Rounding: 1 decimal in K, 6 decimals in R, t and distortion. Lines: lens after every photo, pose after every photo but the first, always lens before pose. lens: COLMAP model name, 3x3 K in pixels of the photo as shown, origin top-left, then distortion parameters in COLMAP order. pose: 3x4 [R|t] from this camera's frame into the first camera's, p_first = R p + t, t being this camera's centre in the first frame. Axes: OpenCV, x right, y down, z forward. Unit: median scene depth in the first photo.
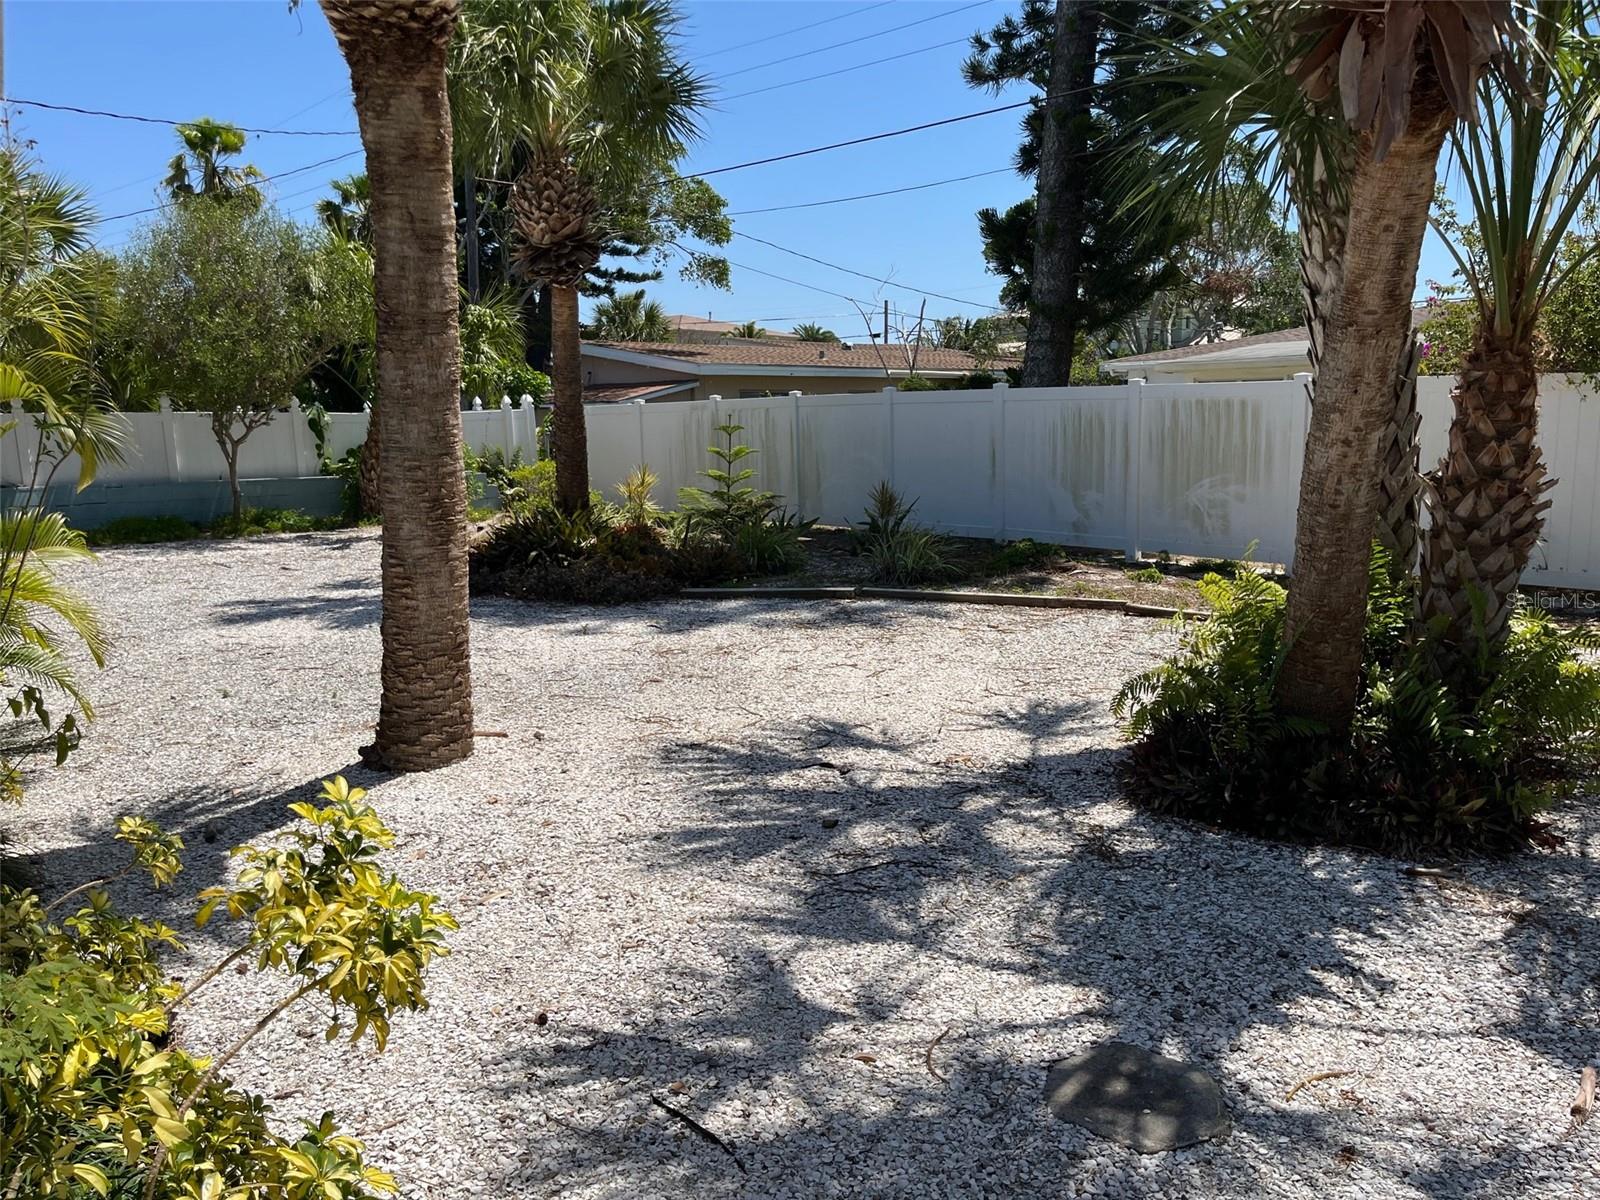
lens RADIAL K [[1202.2, 0, 809.4], [0, 1202.2, 601.3], [0, 0, 1]] dist [0.060925, -0.083689]
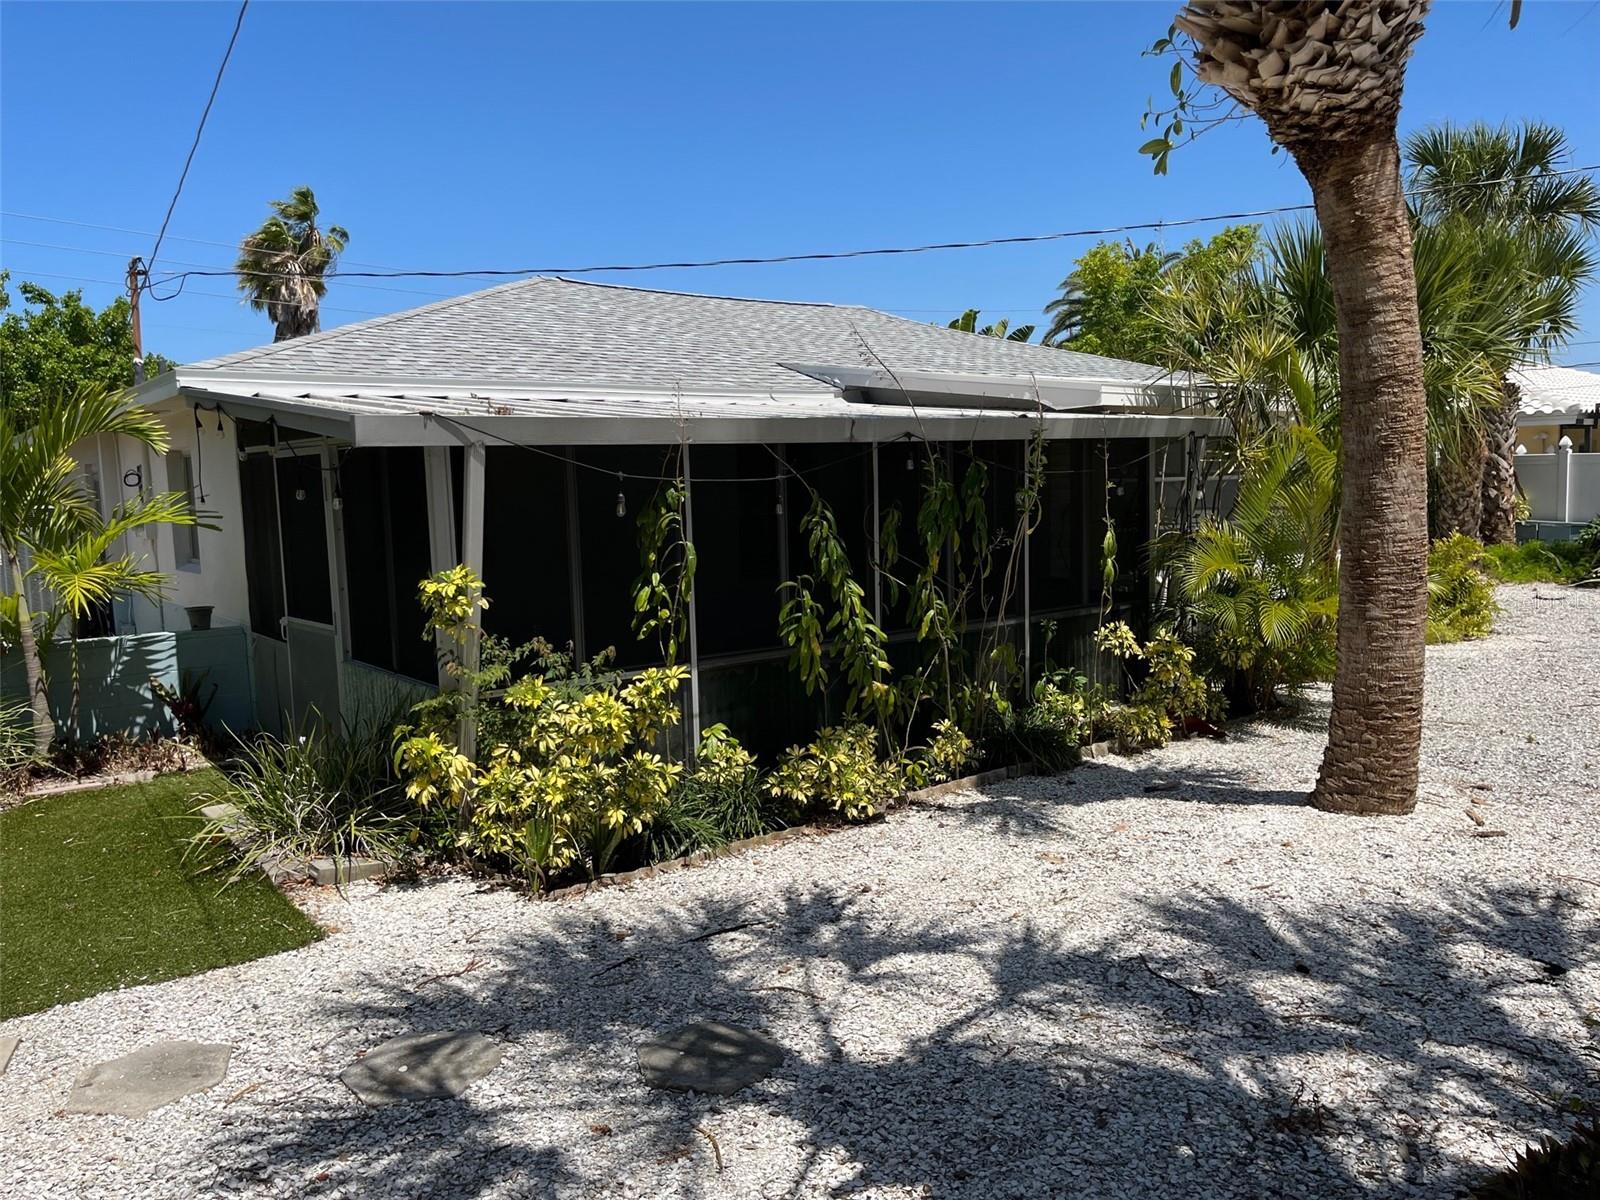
lens RADIAL K [[1202.2, 0, 807.5], [0, 1202.2, 600.2], [0, 0, 1]] dist [0.060925, -0.083689]
pose [[-0.053358, 0.115620, -0.991859, 1.010243], [-0.137776, 0.982922, 0.121990, -0.148751], [0.989025, 0.143164, -0.036517, 0.762428]]
